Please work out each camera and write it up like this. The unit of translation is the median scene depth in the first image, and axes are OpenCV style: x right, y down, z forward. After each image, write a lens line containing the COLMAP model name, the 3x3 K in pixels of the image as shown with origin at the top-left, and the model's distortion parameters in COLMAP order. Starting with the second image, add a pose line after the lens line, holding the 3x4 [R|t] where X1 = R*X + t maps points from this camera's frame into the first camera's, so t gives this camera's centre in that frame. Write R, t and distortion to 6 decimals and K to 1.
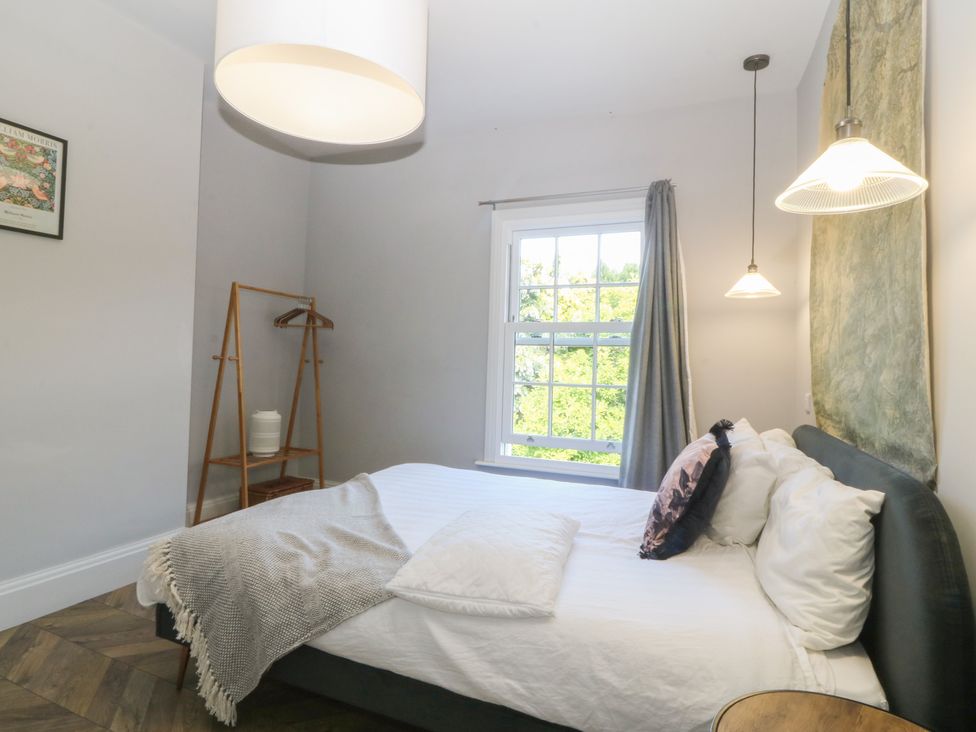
lens RADIAL K [[535.4, 0, 487.7], [0, 535.4, 351.6], [0, 0, 1]] dist [0.005174, -0.014197]
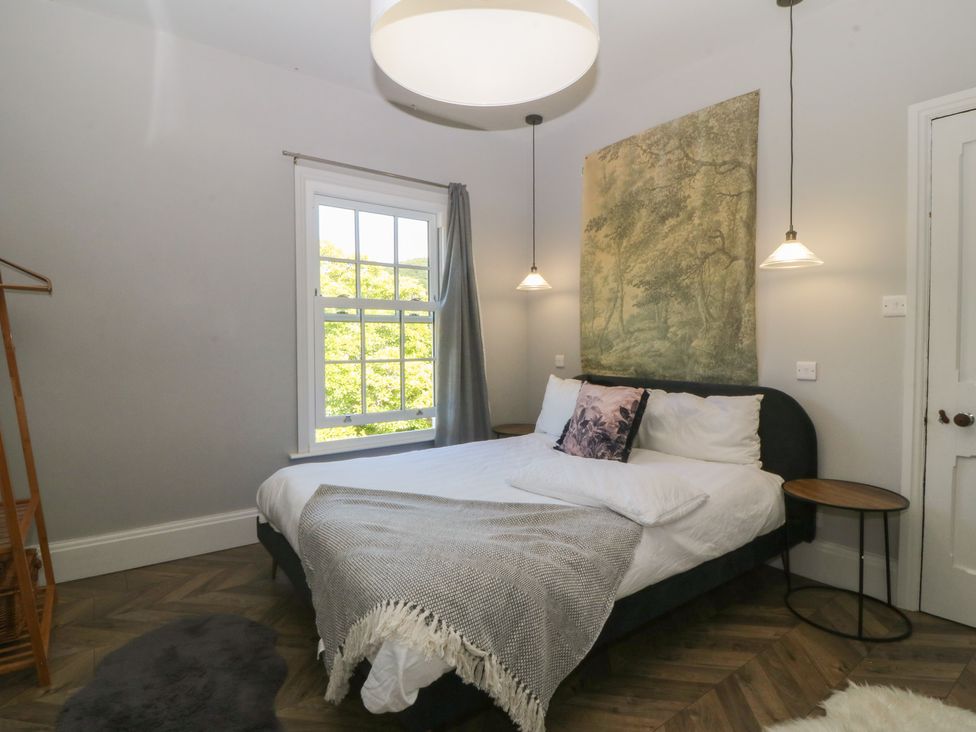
lens RADIAL K [[535.4, 0, 487.7], [0, 535.4, 351.6], [0, 0, 1]] dist [0.005174, -0.014197]
pose [[0.498928, -0.045847, 0.865430, -0.802023], [-0.005063, 0.998428, 0.055812, -0.017305], [-0.866629, -0.032228, 0.497912, 0.393720]]
